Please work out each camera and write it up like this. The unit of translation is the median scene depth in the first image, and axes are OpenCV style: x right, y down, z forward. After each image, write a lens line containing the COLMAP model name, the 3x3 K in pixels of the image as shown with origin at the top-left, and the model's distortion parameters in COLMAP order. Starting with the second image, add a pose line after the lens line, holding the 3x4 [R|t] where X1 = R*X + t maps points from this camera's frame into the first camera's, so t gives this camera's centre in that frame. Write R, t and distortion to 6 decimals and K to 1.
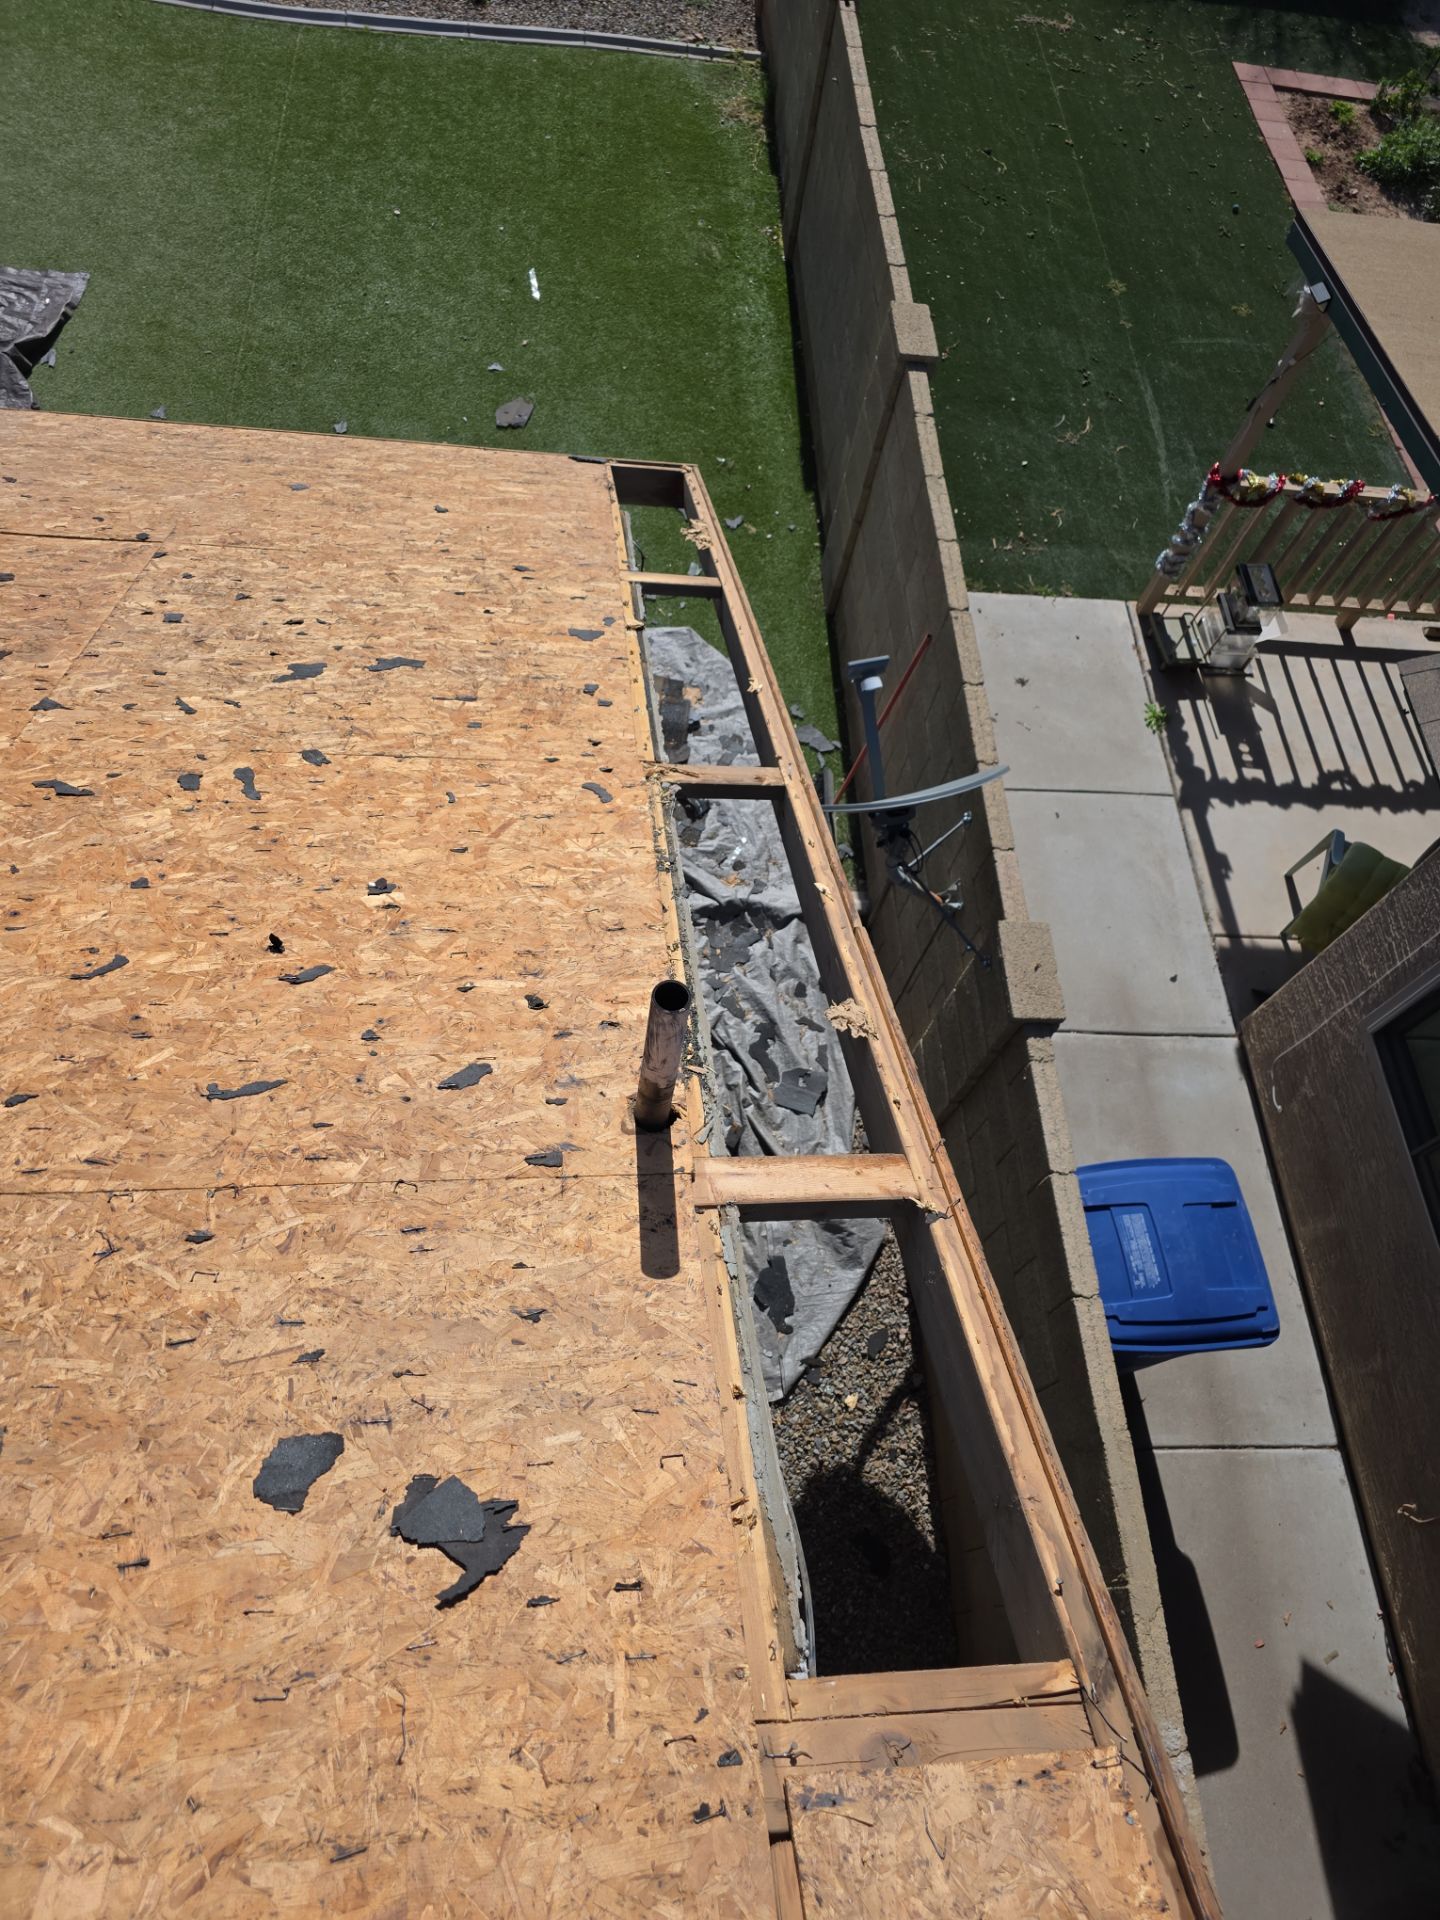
lens RADIAL K [[1278.1, 0, 722.2], [0, 1278.1, 968.8], [0, 0, 1]] dist [0.061448, -0.065649]
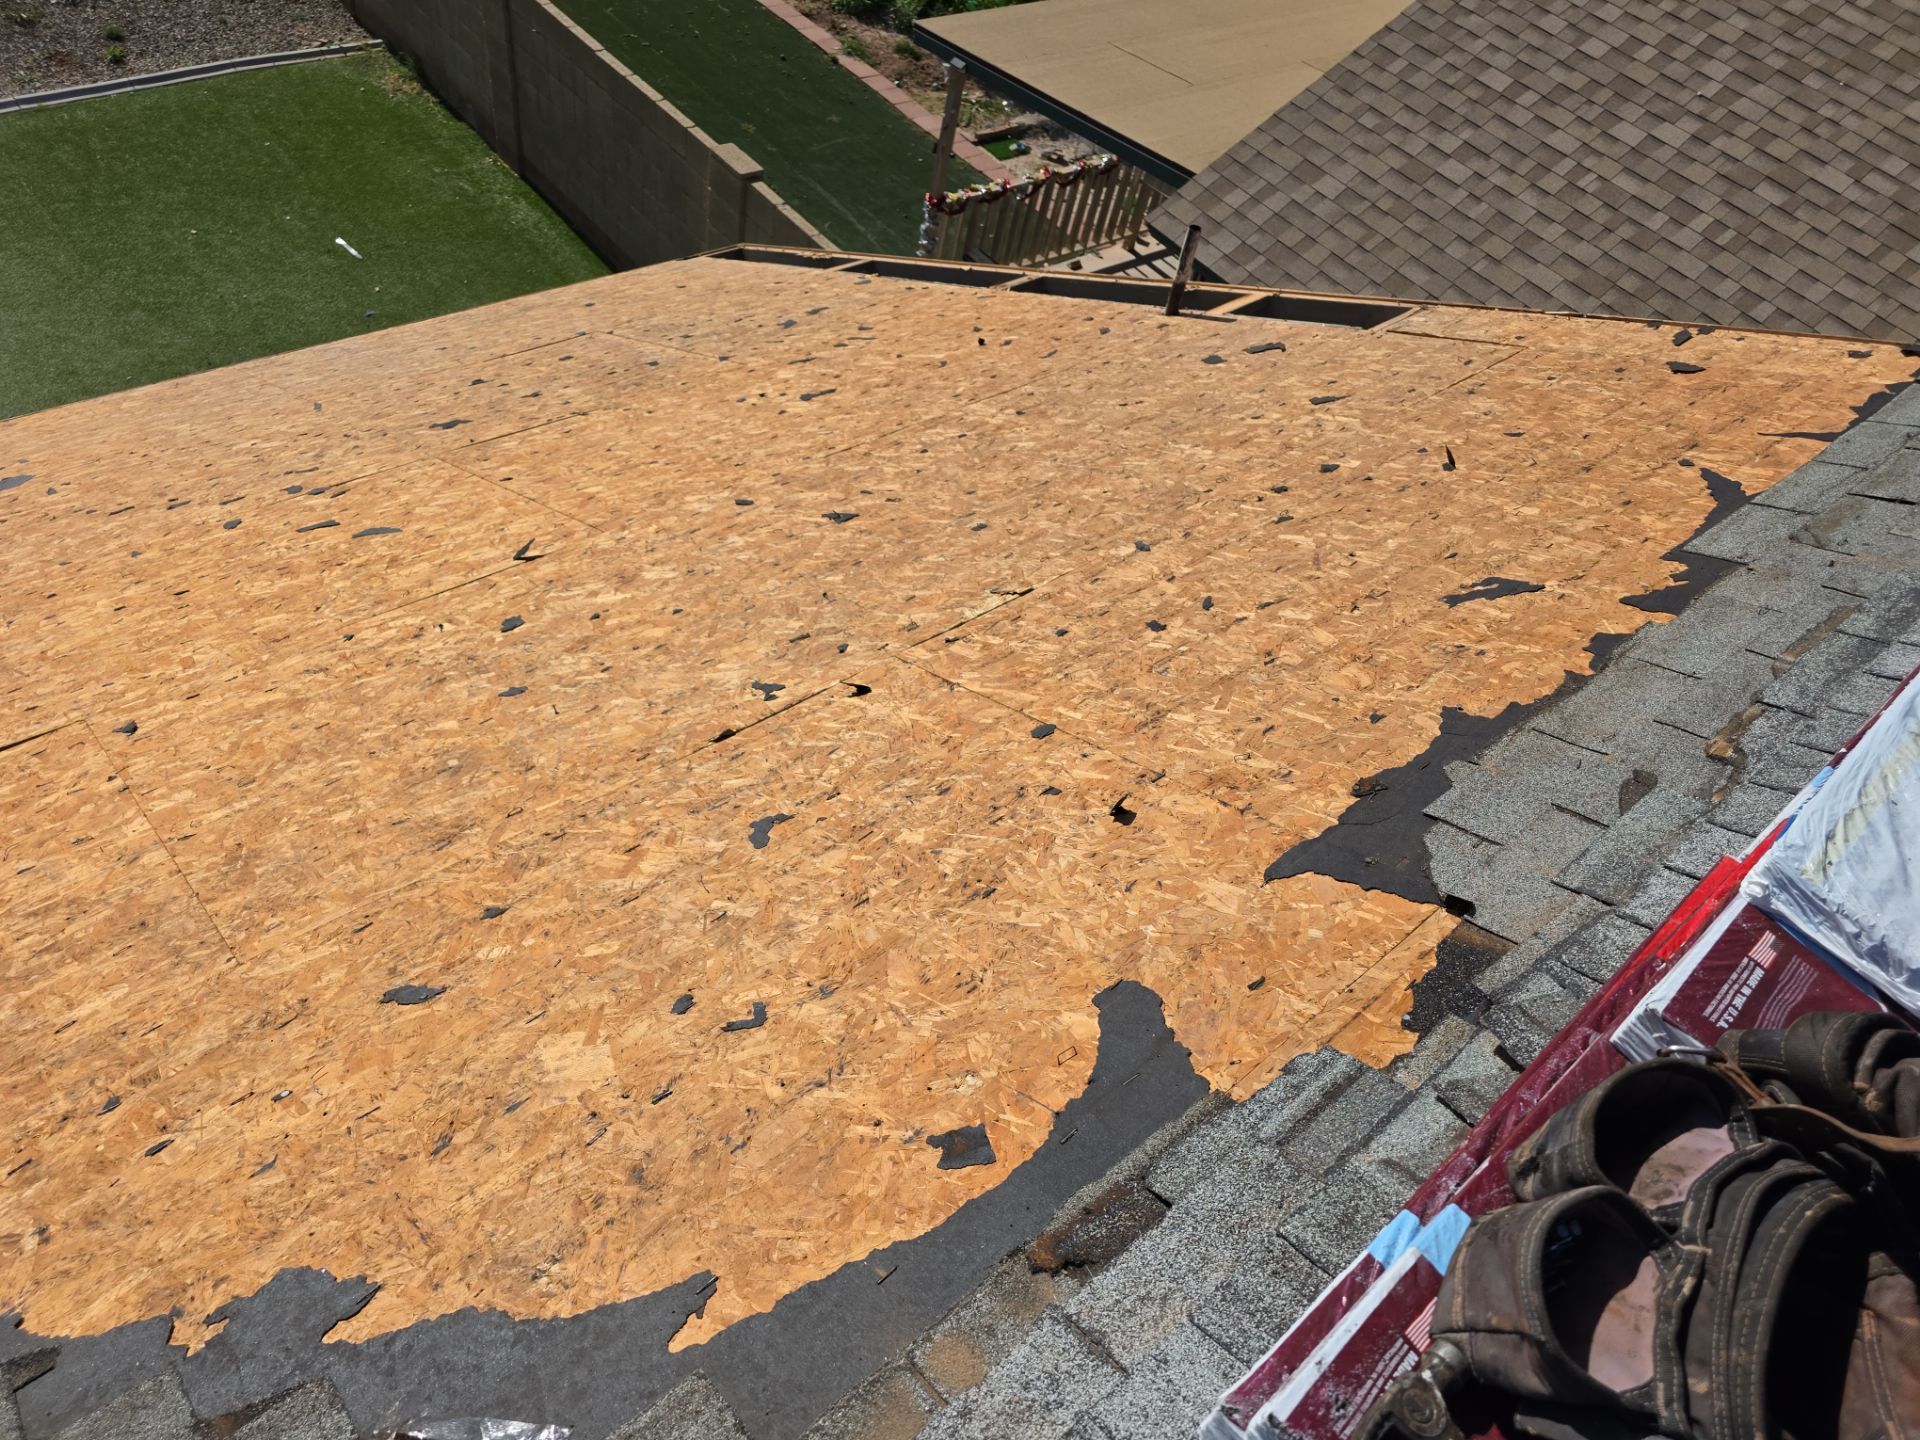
lens RADIAL K [[1257.8, 0, 923.2], [0, 1257.8, 751.0], [0, 0, 1]] dist [0.069081, -0.060341]
pose [[0.817882, -0.447840, 0.361259, -0.438900], [0.474864, 0.879919, 0.015721, 0.150981], [-0.324919, 0.158691, 0.932333, -0.267925]]
